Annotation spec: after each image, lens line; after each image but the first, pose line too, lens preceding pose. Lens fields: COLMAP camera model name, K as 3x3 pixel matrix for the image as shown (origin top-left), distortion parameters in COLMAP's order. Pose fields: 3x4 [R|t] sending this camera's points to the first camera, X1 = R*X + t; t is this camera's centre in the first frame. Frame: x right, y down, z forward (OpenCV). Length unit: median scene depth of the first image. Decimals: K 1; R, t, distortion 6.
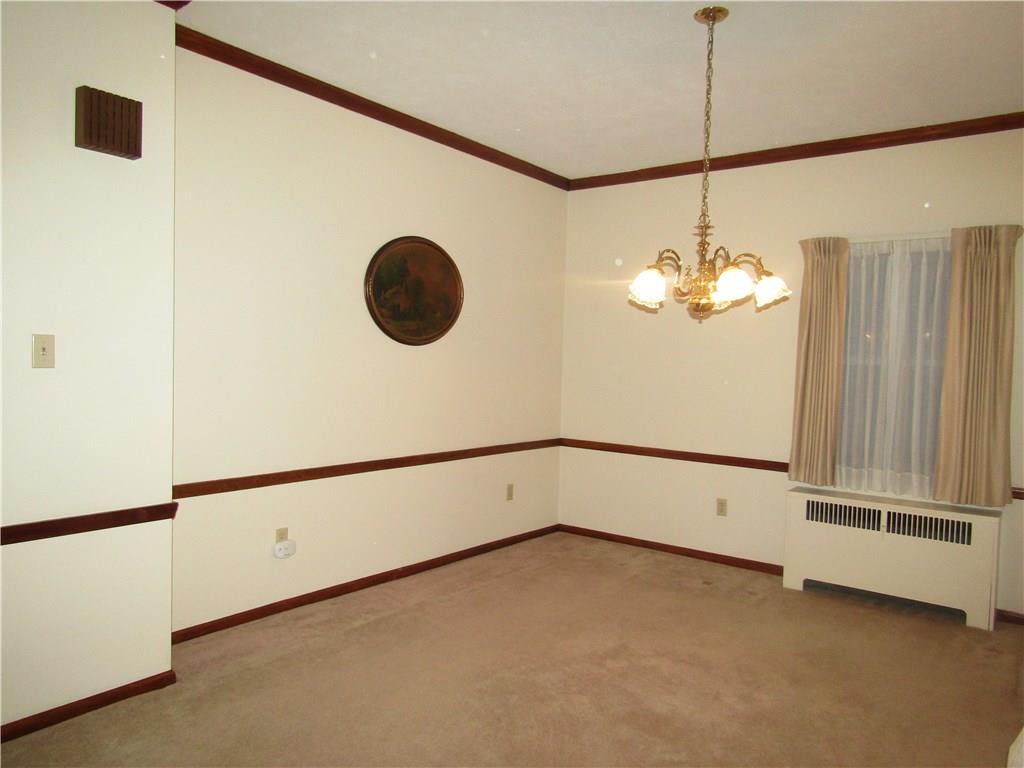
lens RADIAL K [[725.8, 0, 513.6], [0, 725.8, 386.4], [0, 0, 1]] dist [-0.010986, 0.003037]
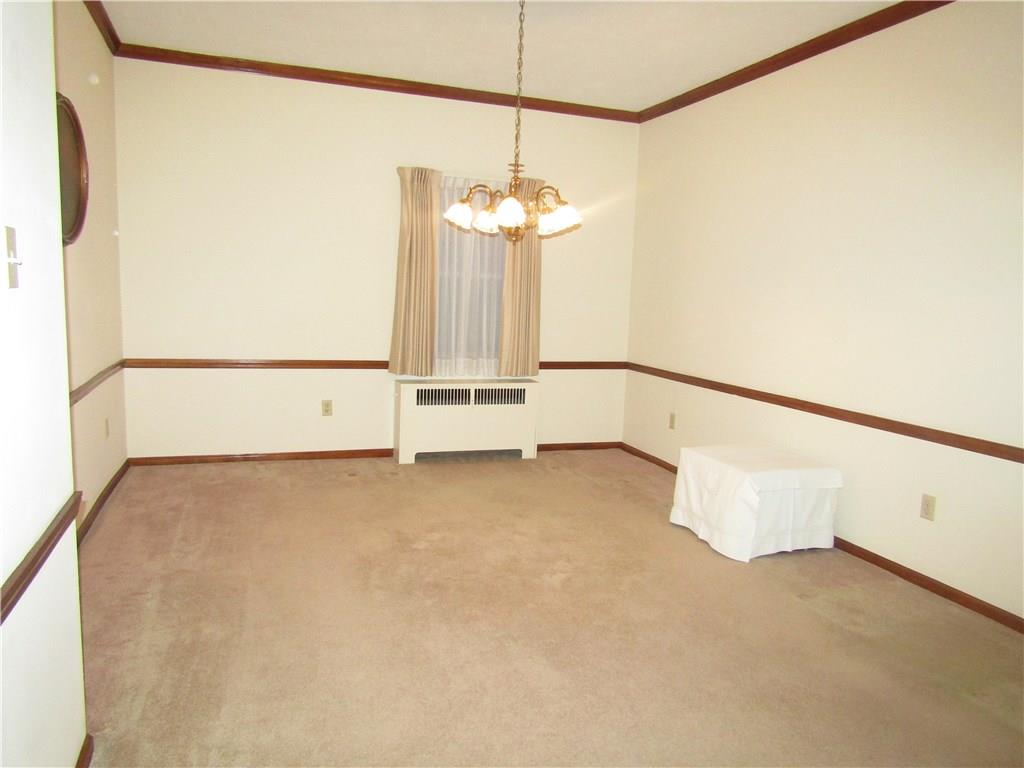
lens RADIAL K [[725.8, 0, 513.6], [0, 725.8, 386.4], [0, 0, 1]] dist [-0.010986, 0.003037]
pose [[0.540399, -0.118199, 0.833066, -0.542871], [0.006651, 0.990653, 0.136244, -0.012463], [-0.841383, -0.068085, 0.536134, 0.224127]]
